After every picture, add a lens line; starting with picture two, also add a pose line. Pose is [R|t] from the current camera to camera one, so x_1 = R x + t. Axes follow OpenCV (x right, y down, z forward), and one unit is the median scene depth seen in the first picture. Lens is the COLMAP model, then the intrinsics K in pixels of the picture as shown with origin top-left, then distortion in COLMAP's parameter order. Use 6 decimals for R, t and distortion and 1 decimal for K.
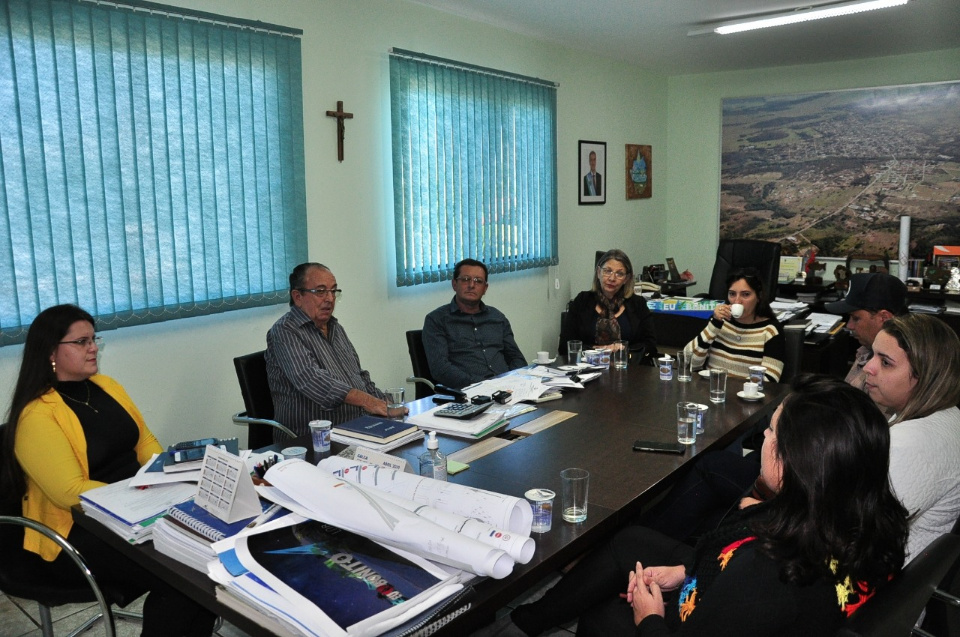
lens RADIAL K [[741.0, 0, 481.9], [0, 741.0, 319.7], [0, 0, 1]] dist [-0.162768, 0.119374]
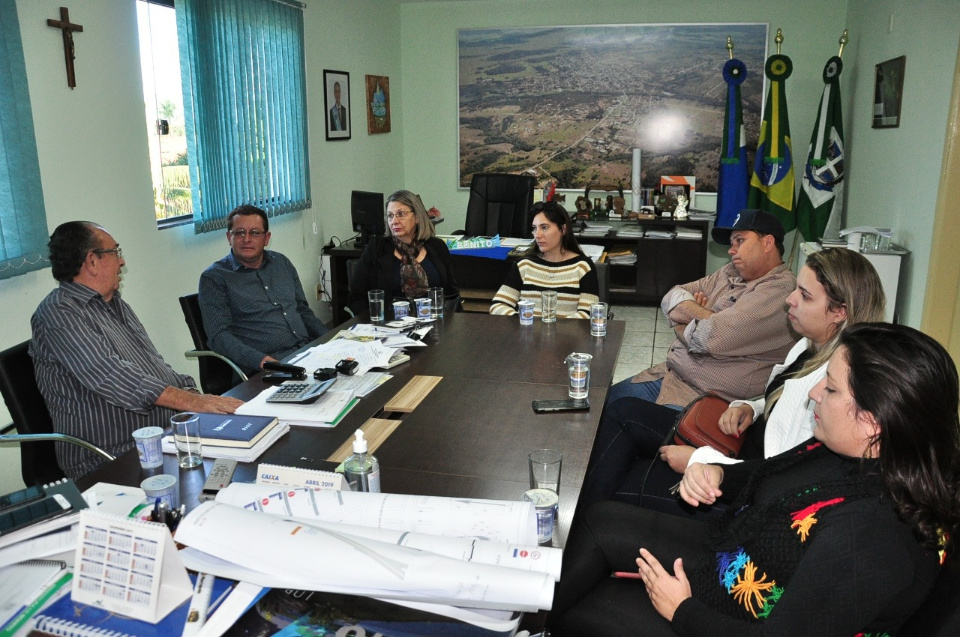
lens RADIAL K [[742.9, 0, 482.0], [0, 742.9, 319.1], [0, 0, 1]] dist [-0.160094, 0.119909]
pose [[0.908623, -0.095052, 0.406655, -0.110818], [0.060537, 0.993447, 0.096945, -0.015529], [-0.413205, -0.063469, 0.908423, 0.101633]]
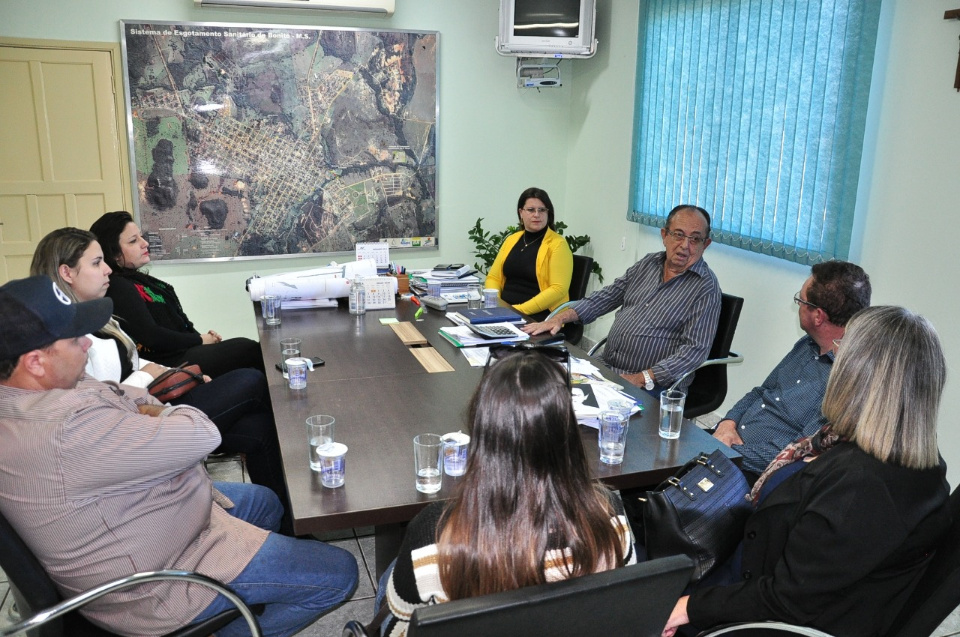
lens RADIAL K [[742.9, 0, 482.0], [0, 742.9, 319.1], [0, 0, 1]] dist [-0.160094, 0.119909]
pose [[-0.530991, 0.223802, -0.817289, 0.504536], [-0.146428, 0.925749, 0.348637, -0.162253], [0.834630, 0.304797, -0.458794, 0.875179]]
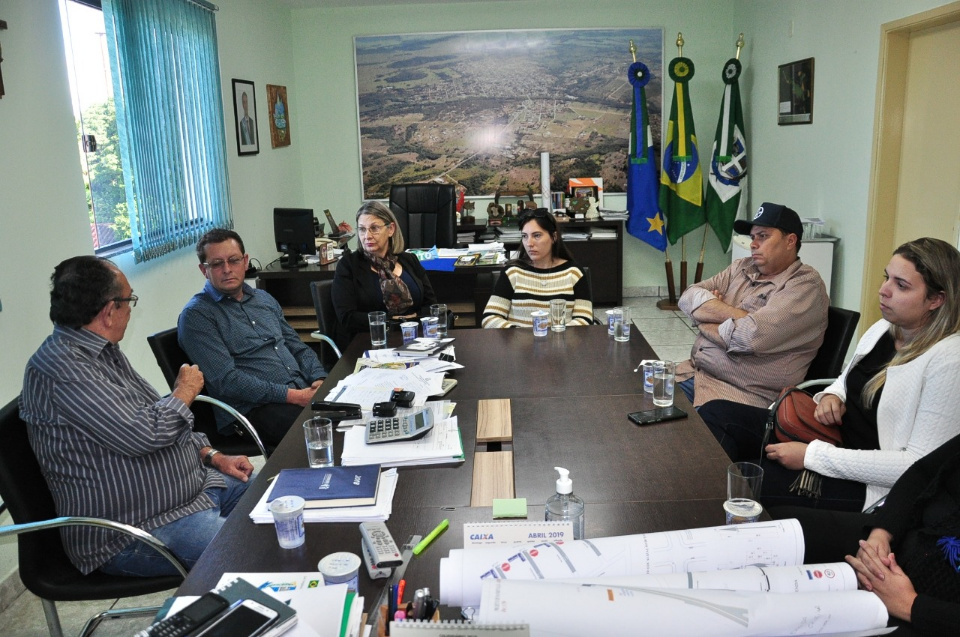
lens RADIAL K [[742.9, 0, 482.0], [0, 742.9, 319.1], [0, 0, 1]] dist [-0.160094, 0.119909]
pose [[0.791469, -0.156981, 0.590707, -0.224319], [0.118637, 0.987531, 0.103480, -0.030668], [-0.599585, -0.011822, 0.800224, 0.210131]]
